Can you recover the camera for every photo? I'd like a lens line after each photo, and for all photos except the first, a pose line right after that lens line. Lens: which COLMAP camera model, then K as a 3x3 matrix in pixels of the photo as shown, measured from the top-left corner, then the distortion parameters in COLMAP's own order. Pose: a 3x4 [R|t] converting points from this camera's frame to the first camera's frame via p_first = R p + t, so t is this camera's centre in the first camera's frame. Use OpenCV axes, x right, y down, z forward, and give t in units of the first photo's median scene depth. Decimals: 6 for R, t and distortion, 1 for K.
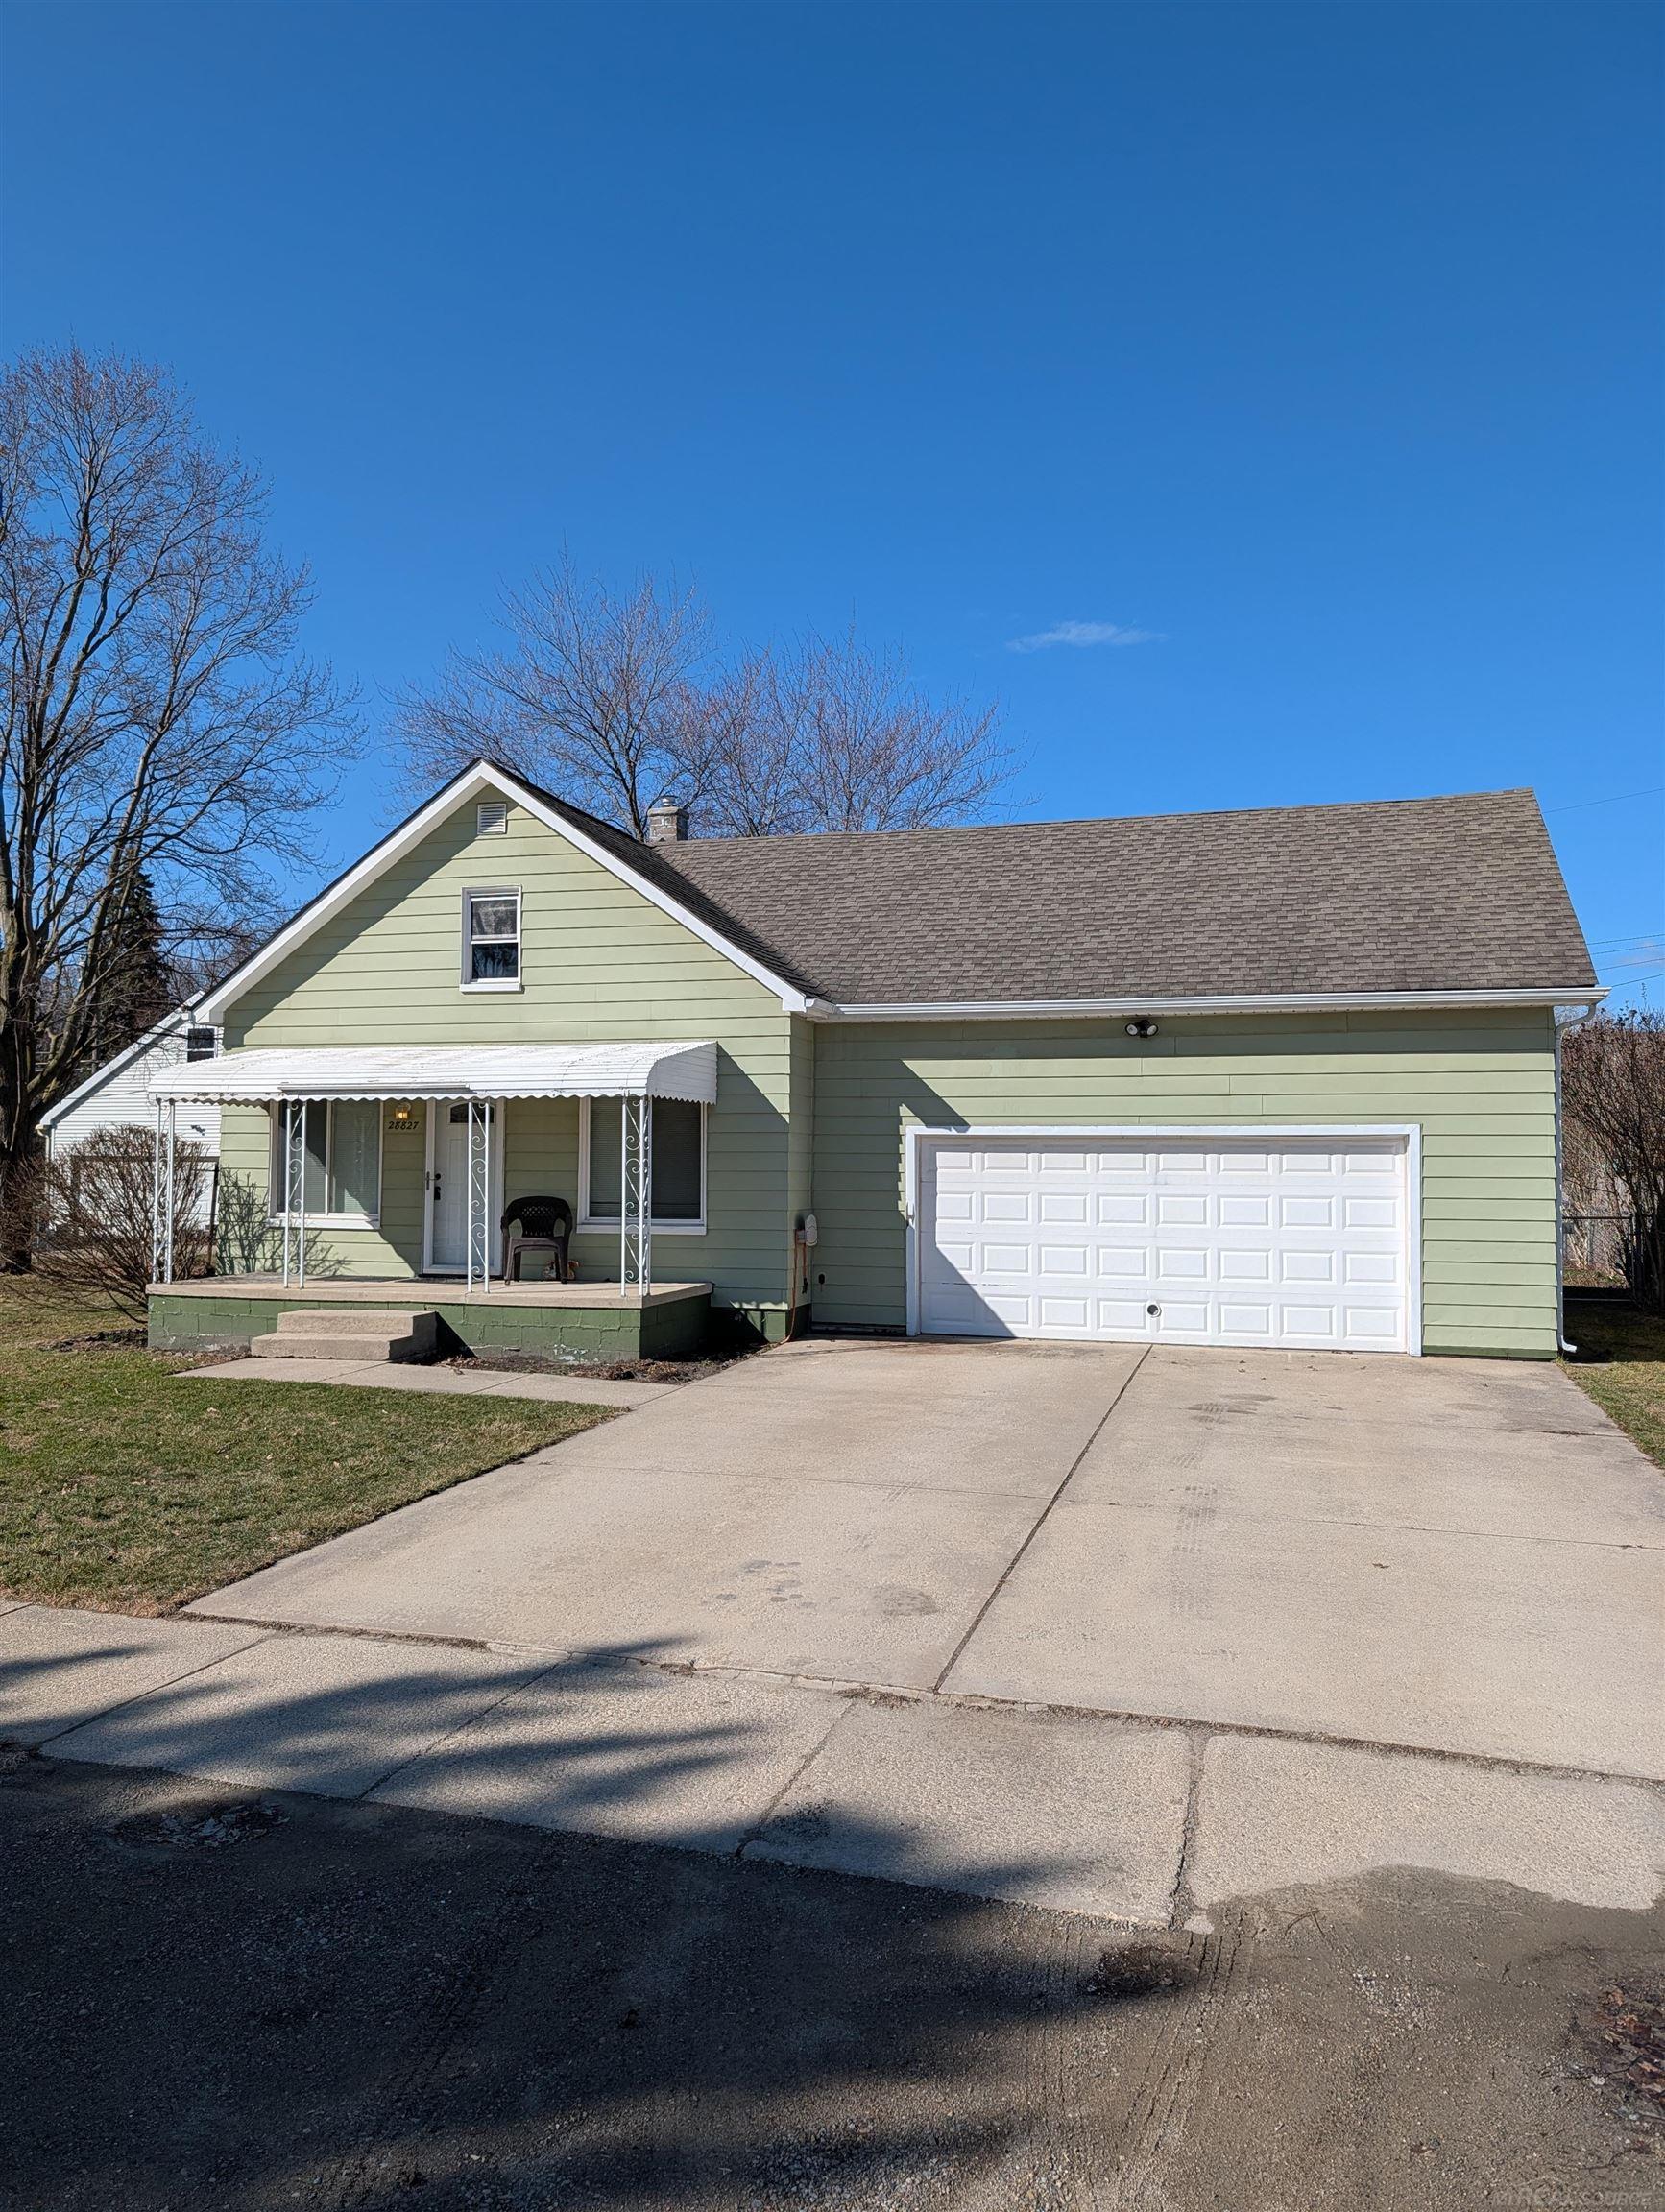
lens RADIAL K [[1590.3, 0, 832.0], [0, 1590.3, 1104.9], [0, 0, 1]] dist [0.017417, -0.000510]
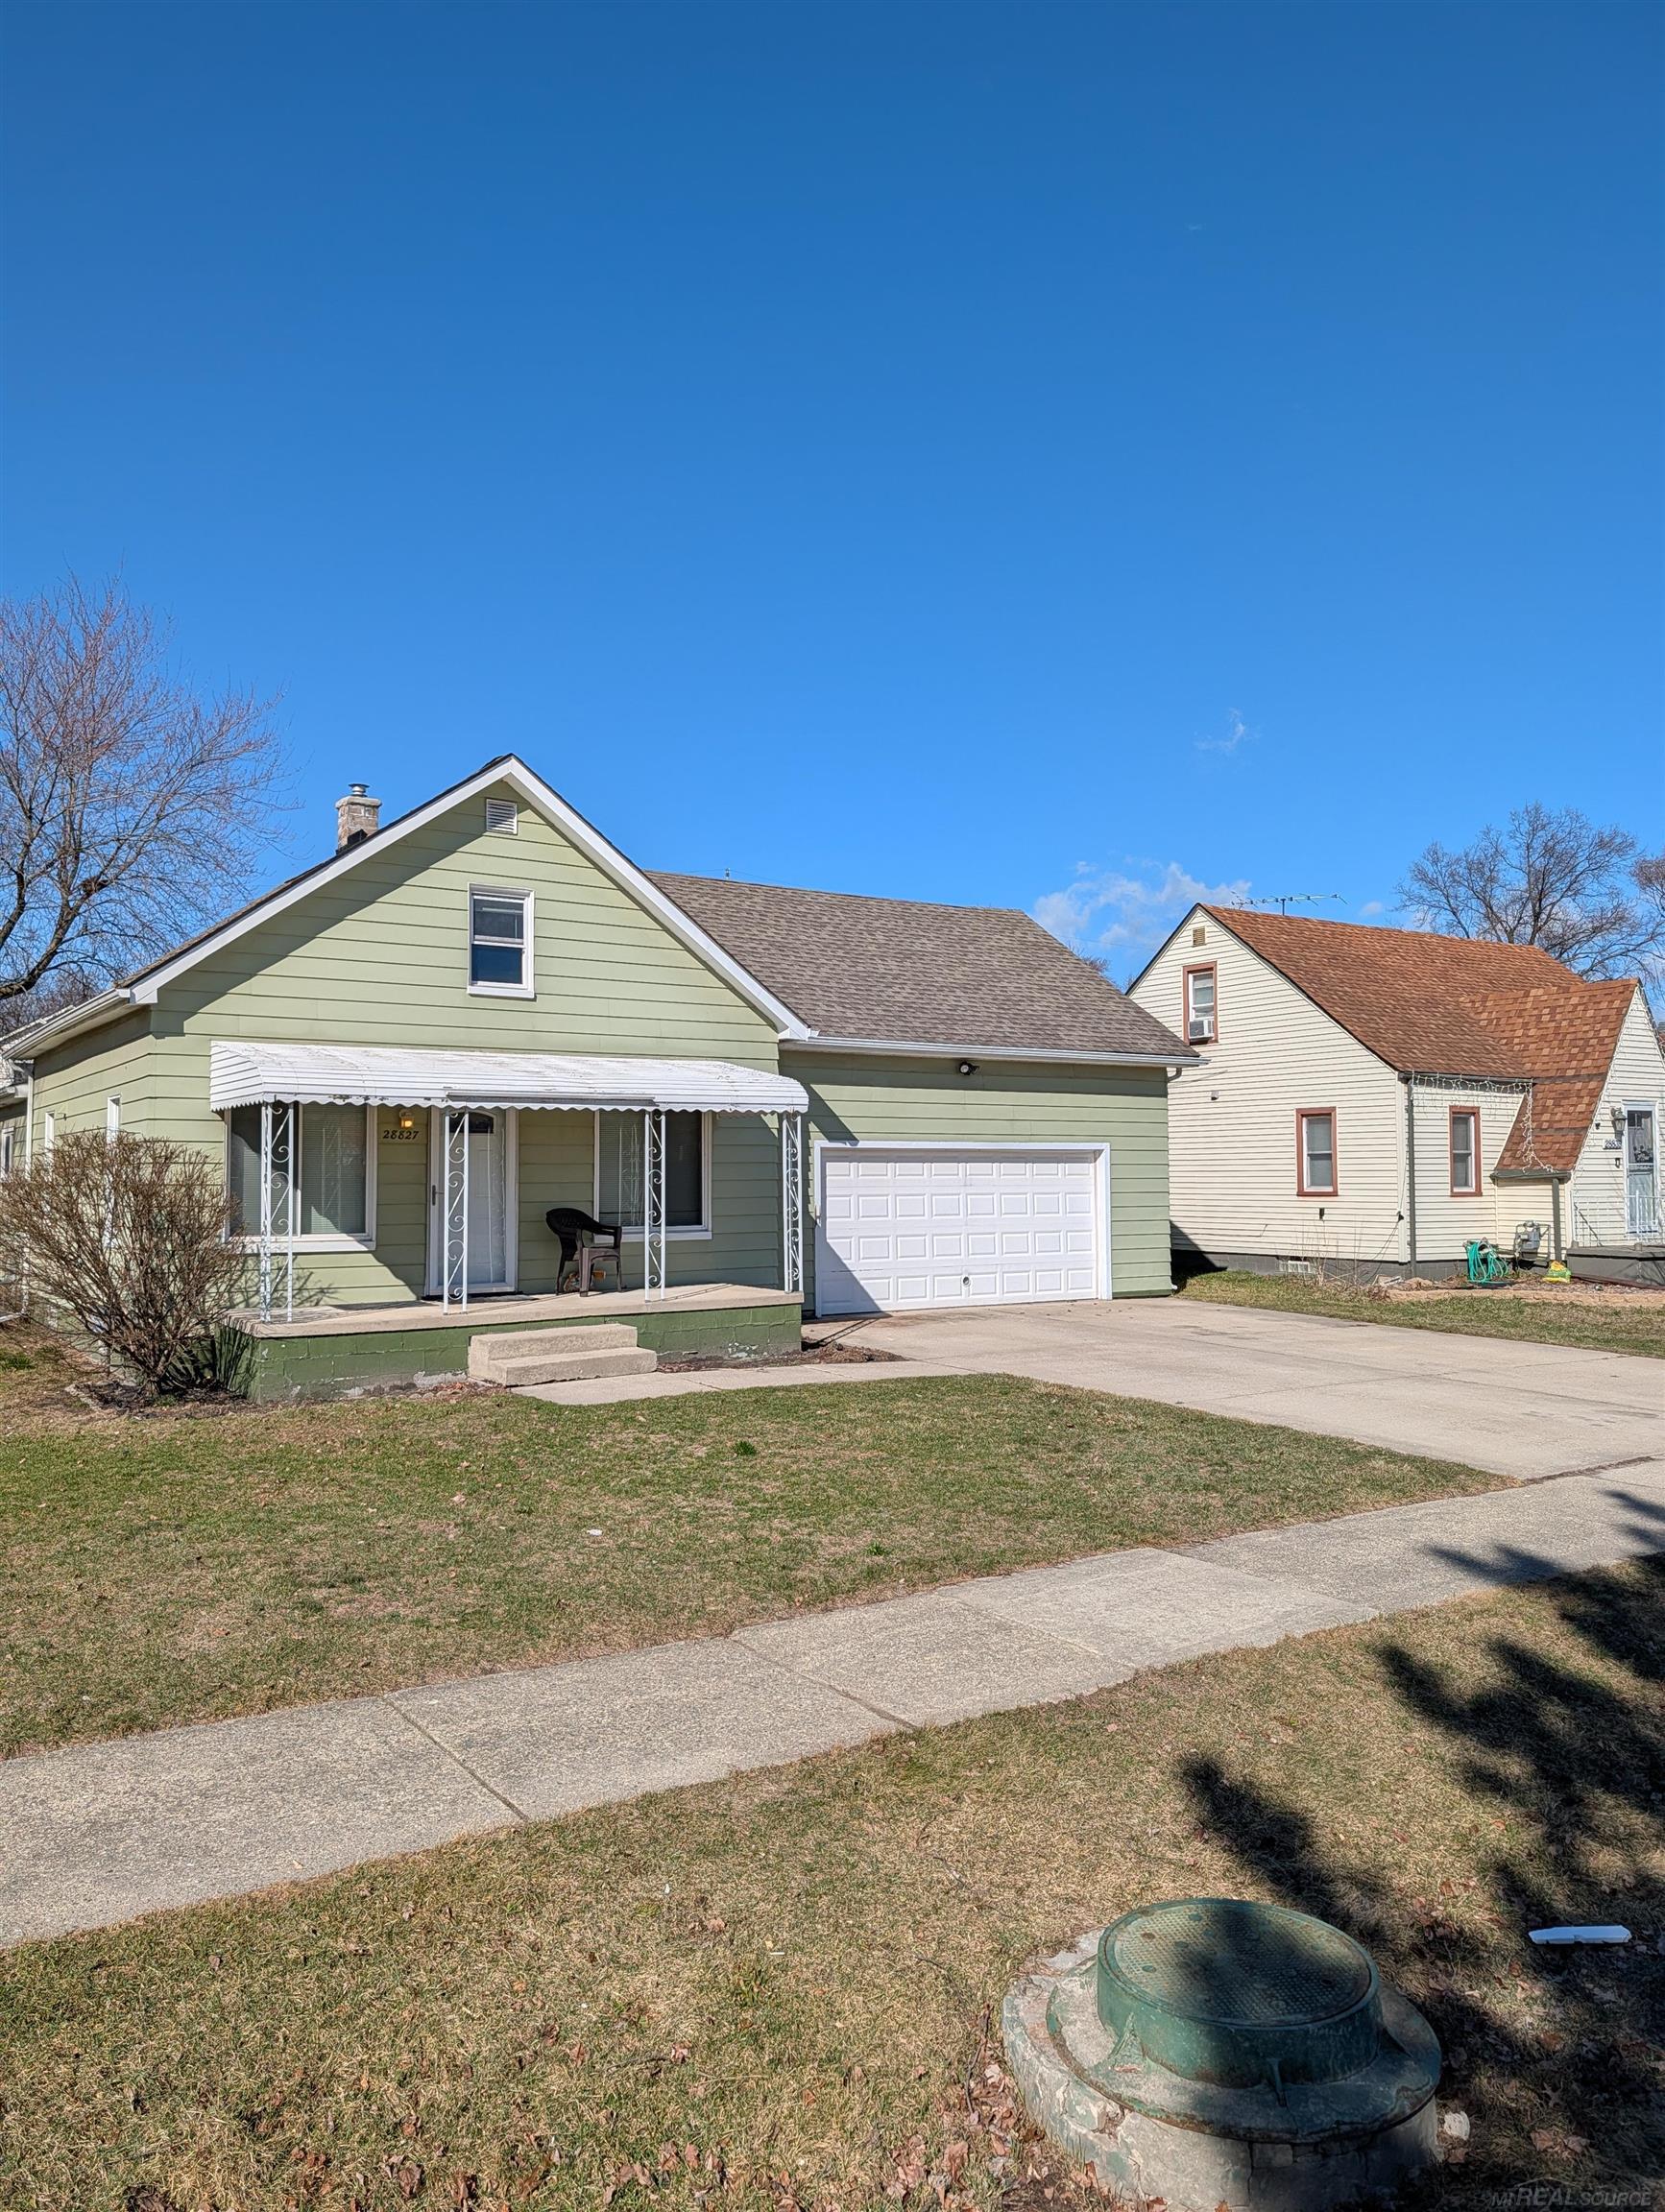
lens RADIAL K [[1590.3, 0, 833.4], [0, 1590.3, 1105.9], [0, 0, 1]] dist [0.017417, -0.000510]
pose [[0.631106, 0.024791, 0.775301, -0.847983], [-0.019744, 0.999679, -0.015893, 0.006178], [-0.775446, -0.005277, 0.631392, 0.242887]]
